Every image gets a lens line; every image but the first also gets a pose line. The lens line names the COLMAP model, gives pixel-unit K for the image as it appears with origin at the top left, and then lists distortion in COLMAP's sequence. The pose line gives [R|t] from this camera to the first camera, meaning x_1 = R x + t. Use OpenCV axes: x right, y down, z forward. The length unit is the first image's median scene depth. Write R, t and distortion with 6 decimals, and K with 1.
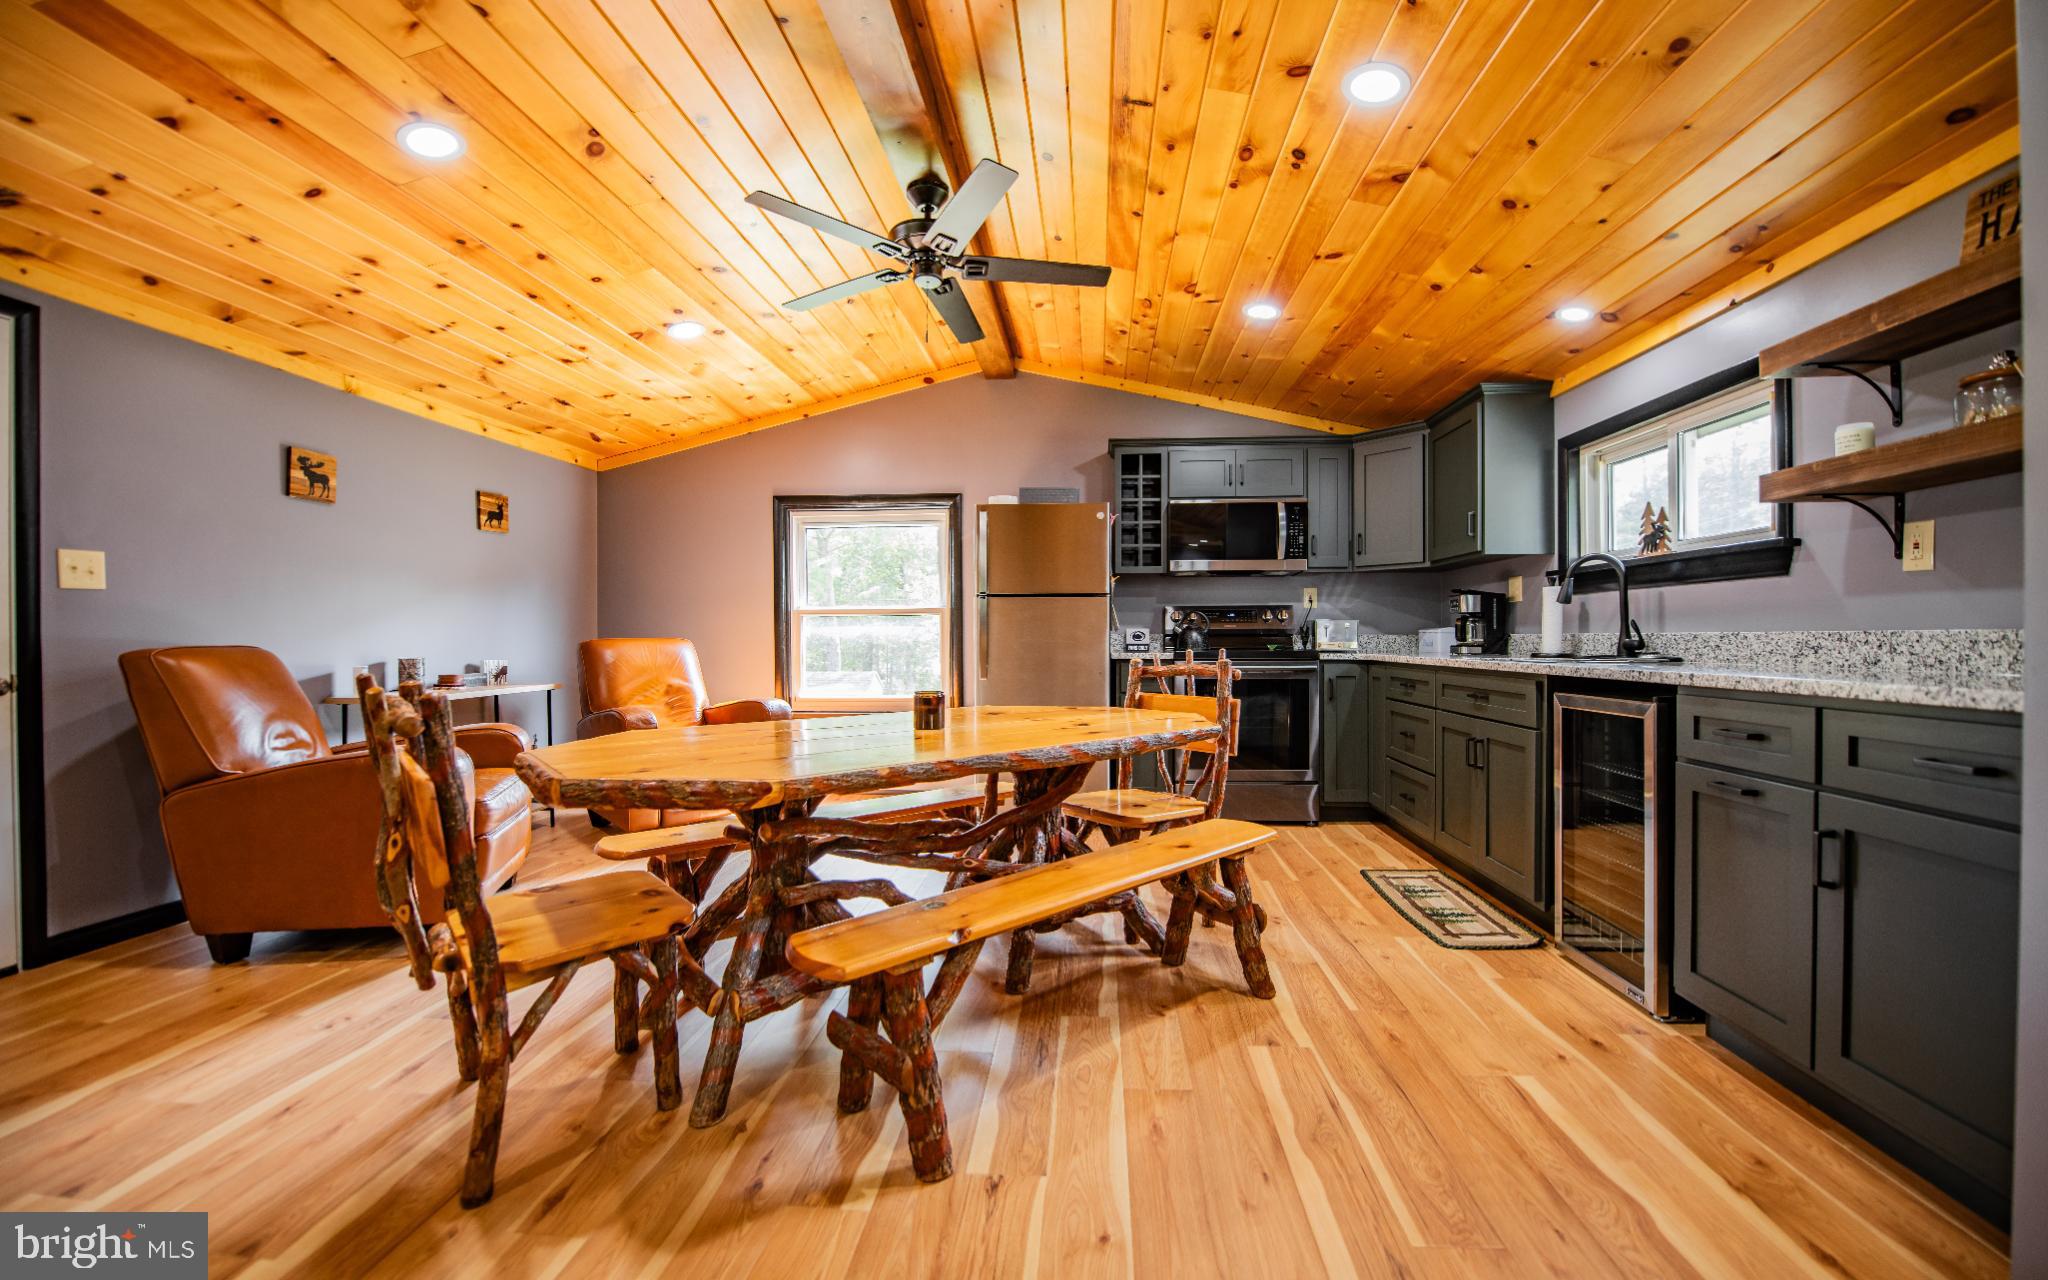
lens RADIAL K [[815.7, 0, 1030.4], [0, 815.7, 641.4], [0, 0, 1]] dist [-0.023984, -0.000117]
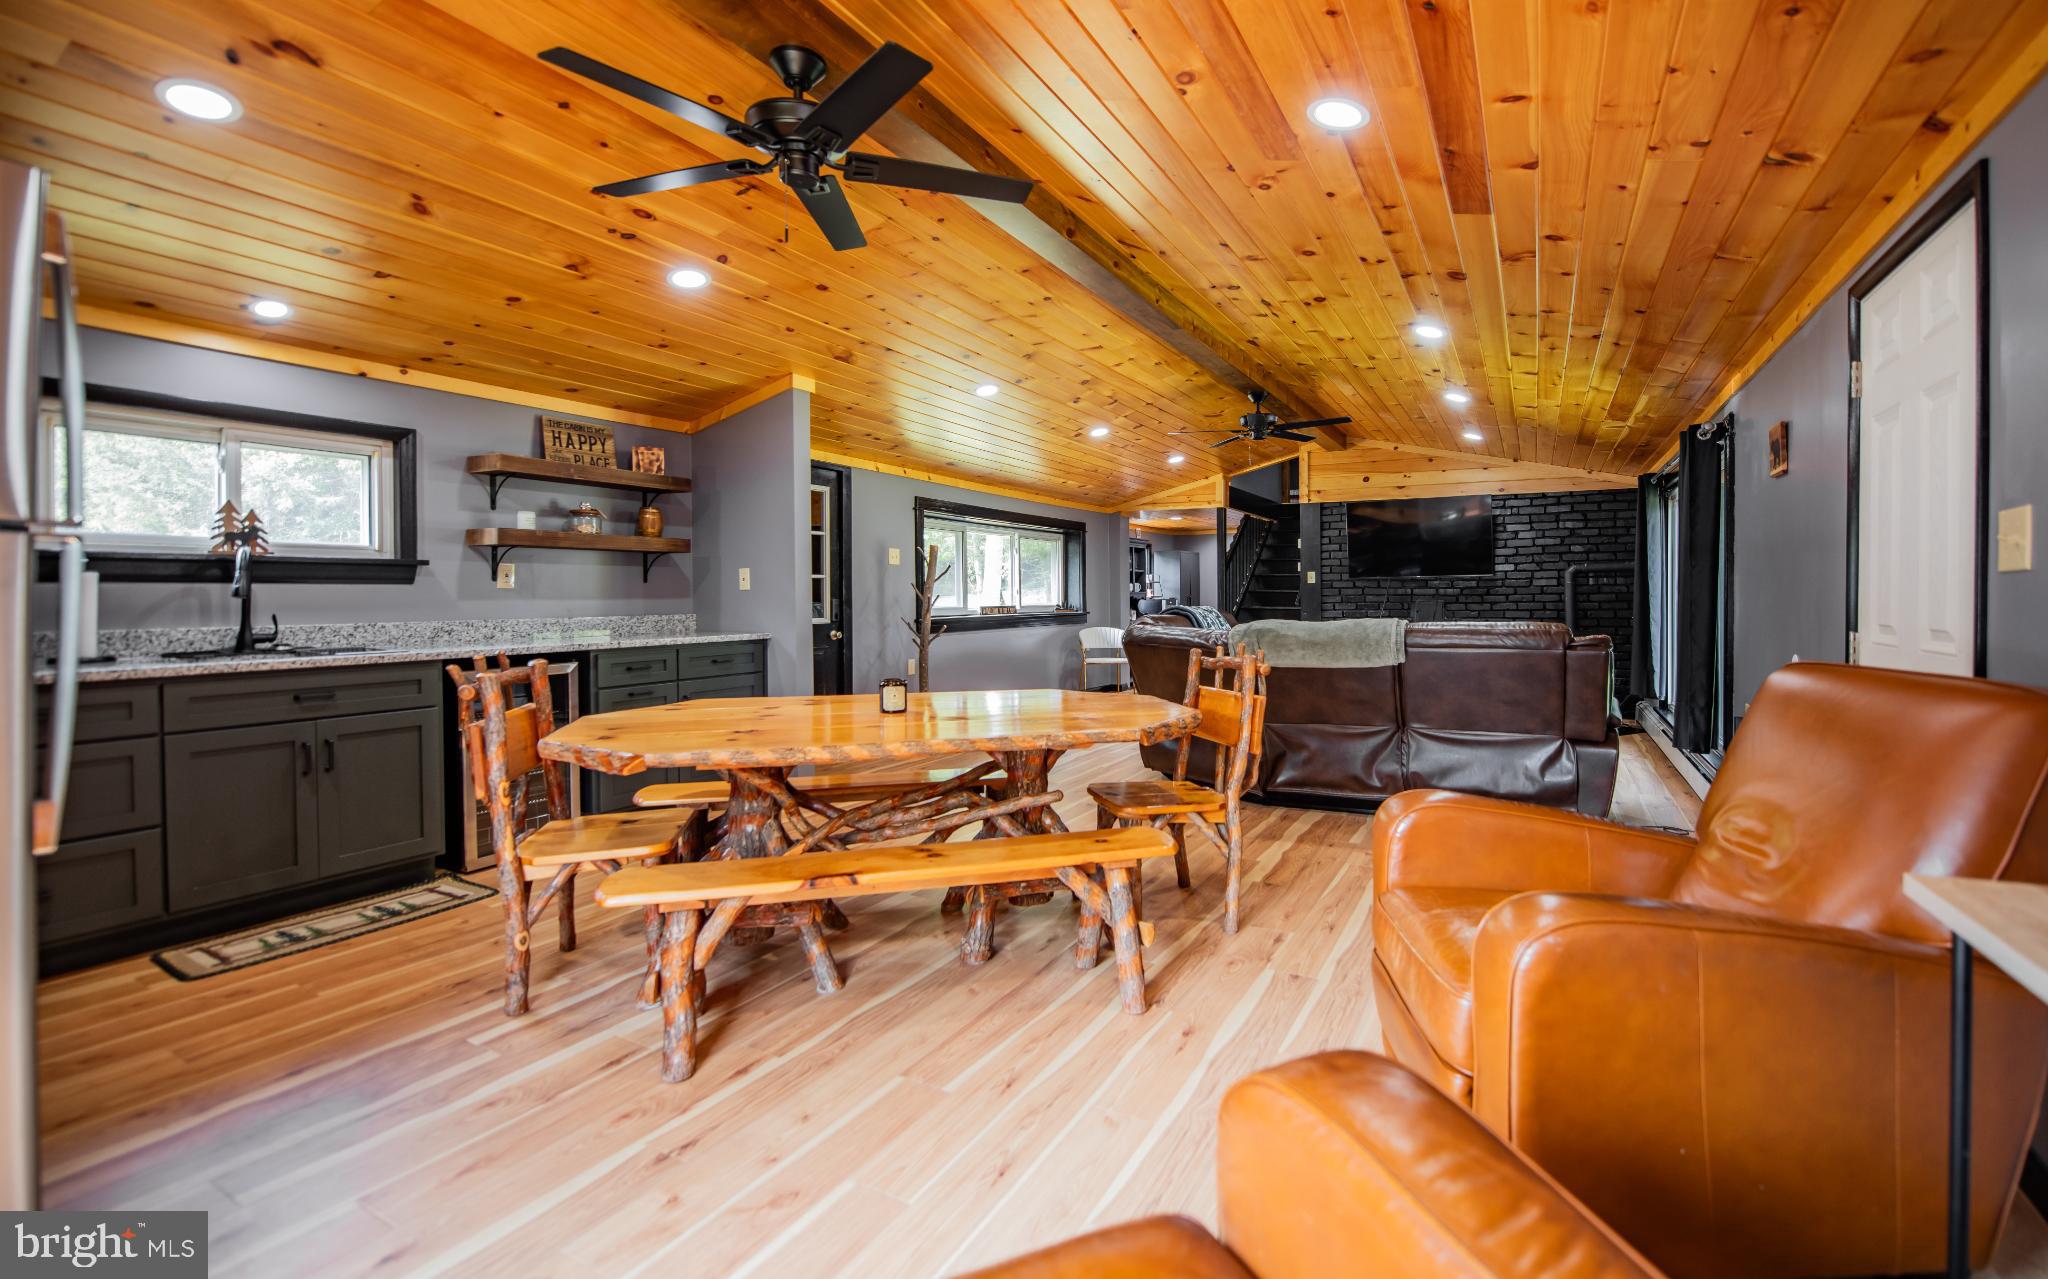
lens RADIAL K [[875.1, 0, 1080.7], [0, 875.1, 607.5], [0, 0, 1]] dist [-0.018667, -0.000010]
pose [[-0.919220, 0.002088, 0.393738, -0.676276], [0.010270, 0.999773, 0.018676, -0.045646], [-0.393609, 0.021211, -0.919033, 1.613421]]
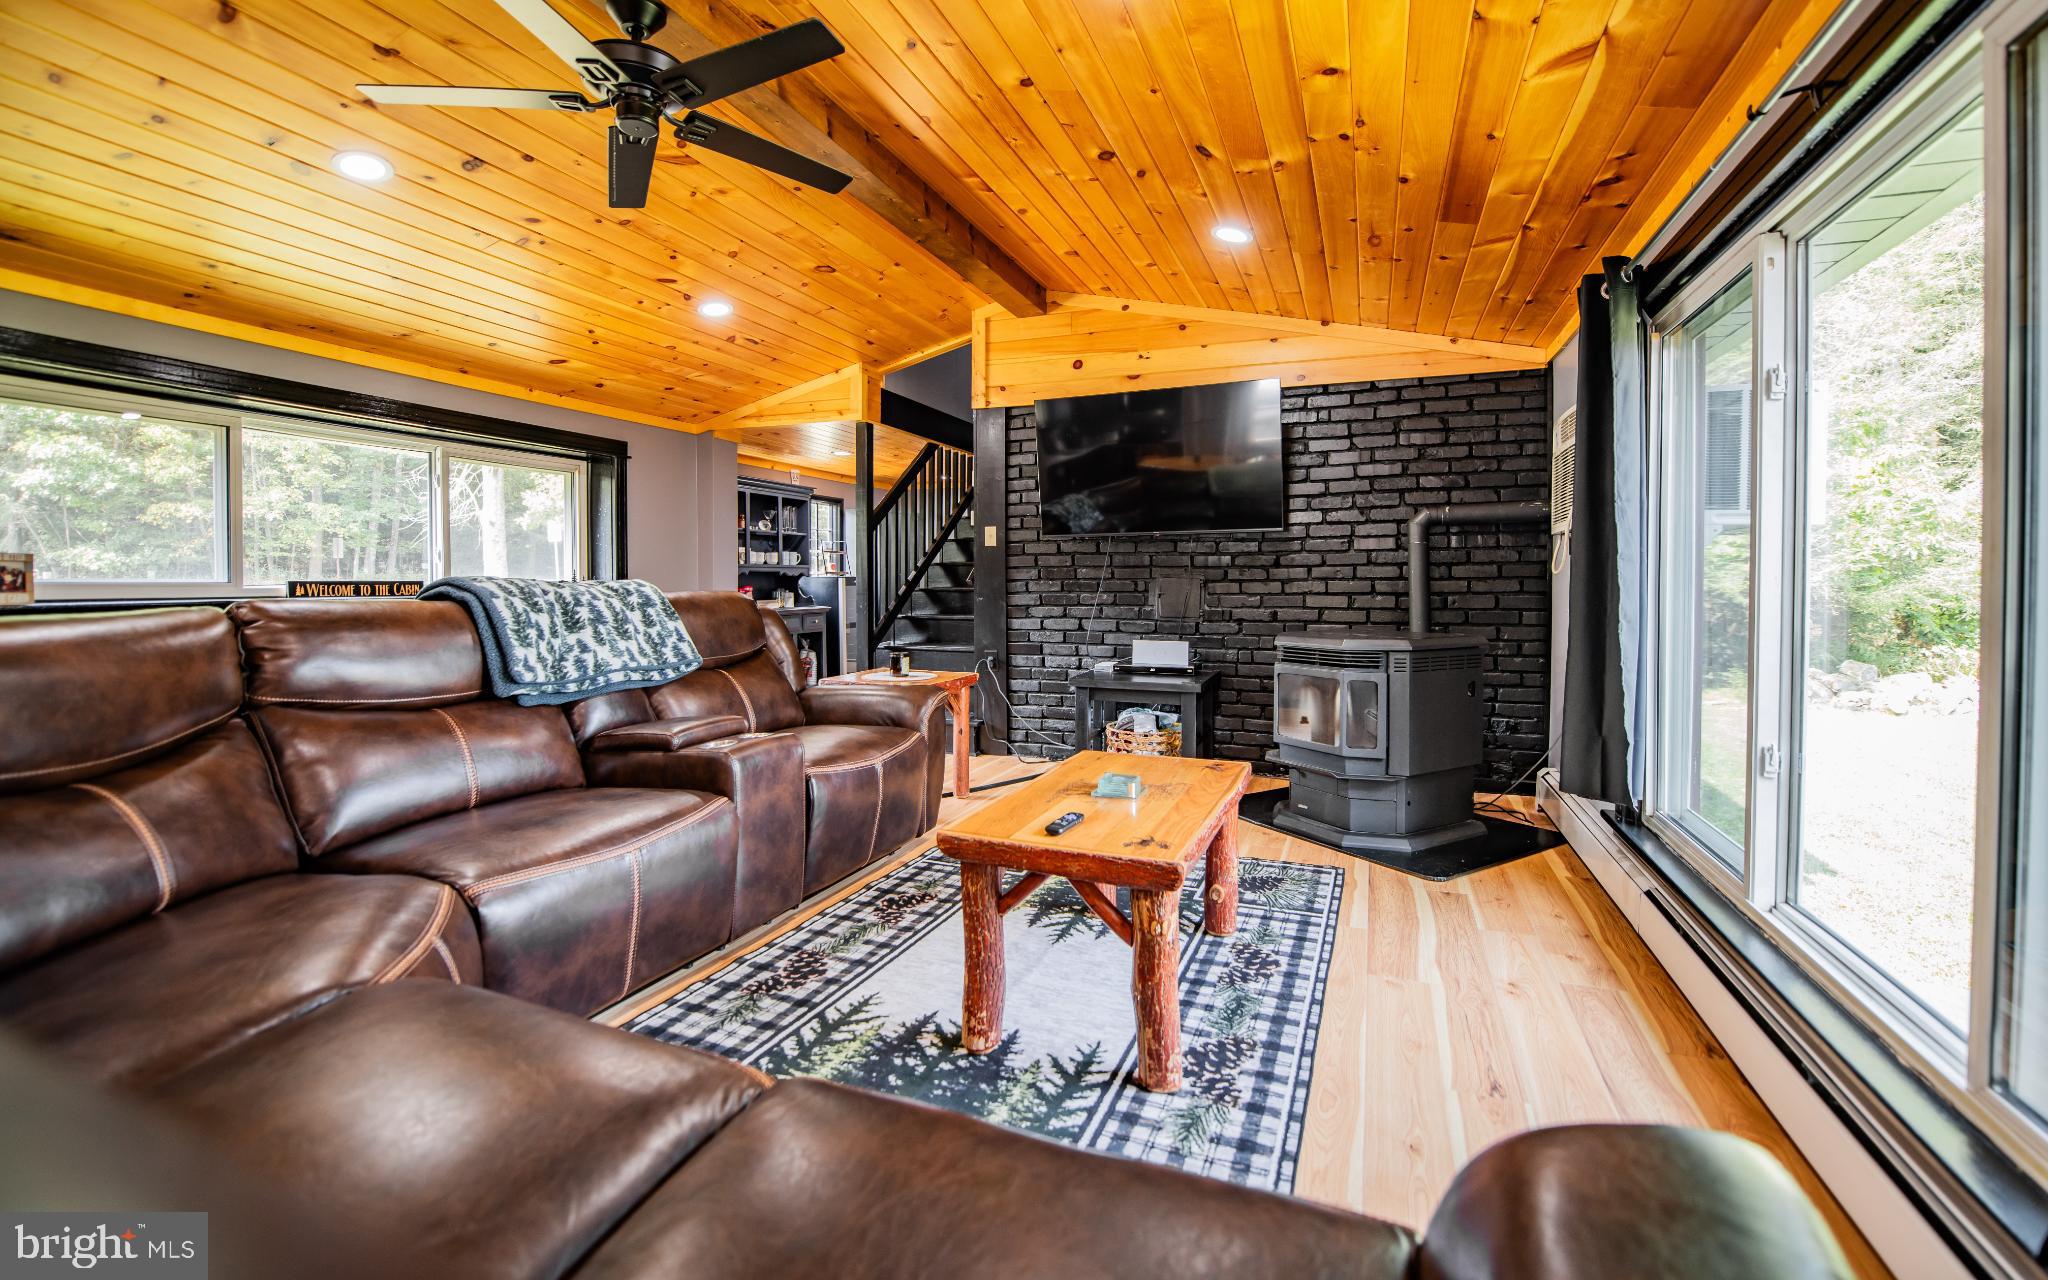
lens RADIAL K [[838.1, 0, 1050.8], [0, 838.1, 596.6], [0, 0, 1]] dist [-0.013778, -0.000043]
pose [[-0.957765, -0.004206, 0.287523, -0.816651], [0.003323, 0.999664, 0.025692, -0.007358], [-0.287534, 0.025562, -0.957429, 0.121444]]
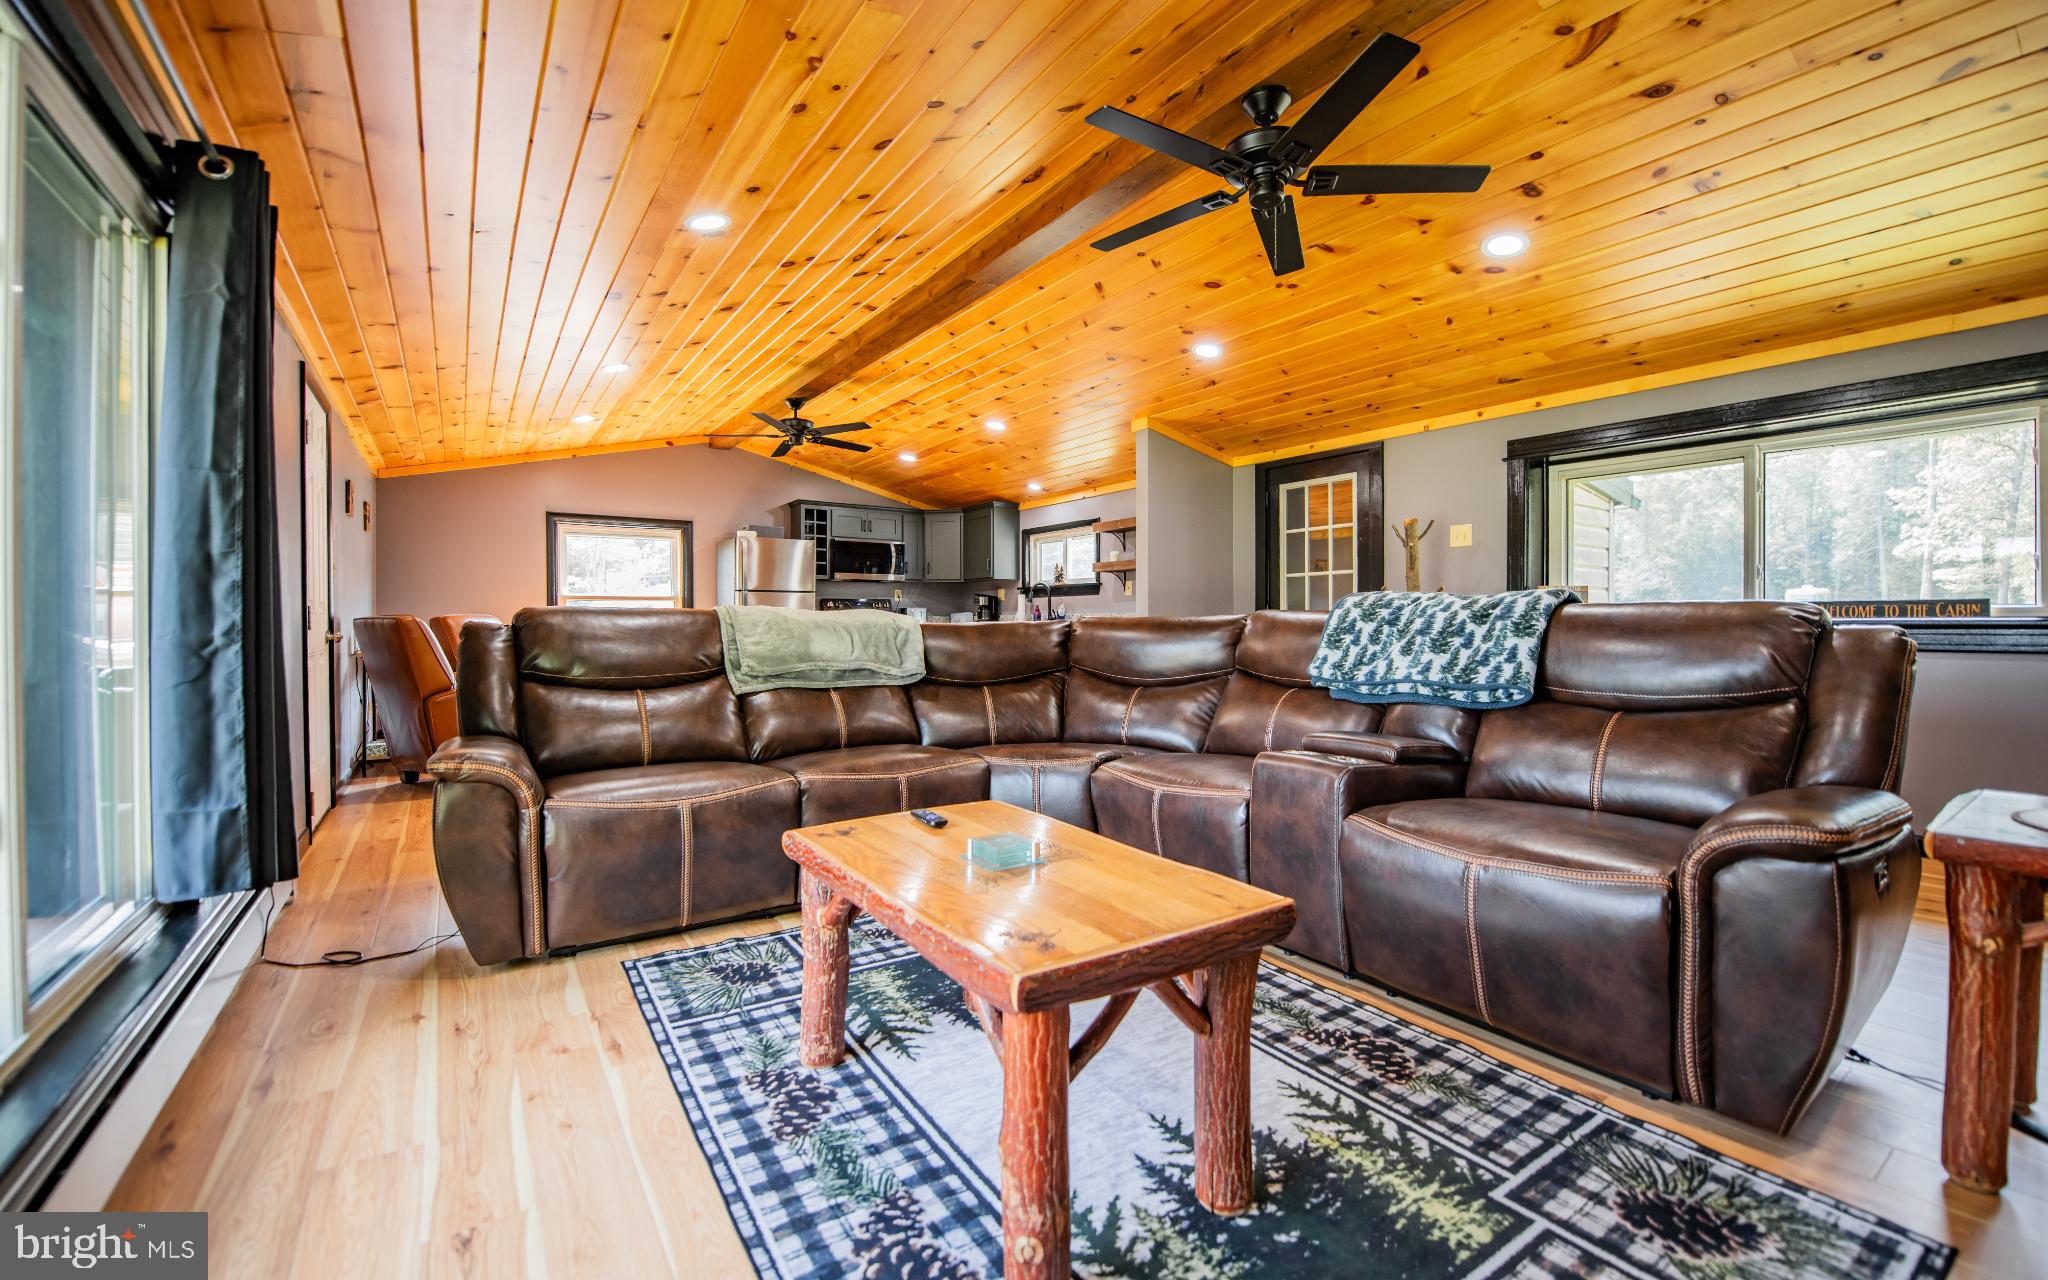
lens RADIAL K [[834.2, 0, 1023.0], [0, 834.2, 630.0], [0, 0, 1]] dist [-0.015228, -0.000092]
pose [[0.780493, -0.002597, 0.625159, -0.986206], [0.002629, 0.999996, 0.000873, 0.035870], [-0.625159, 0.000962, 0.780497, -1.014571]]
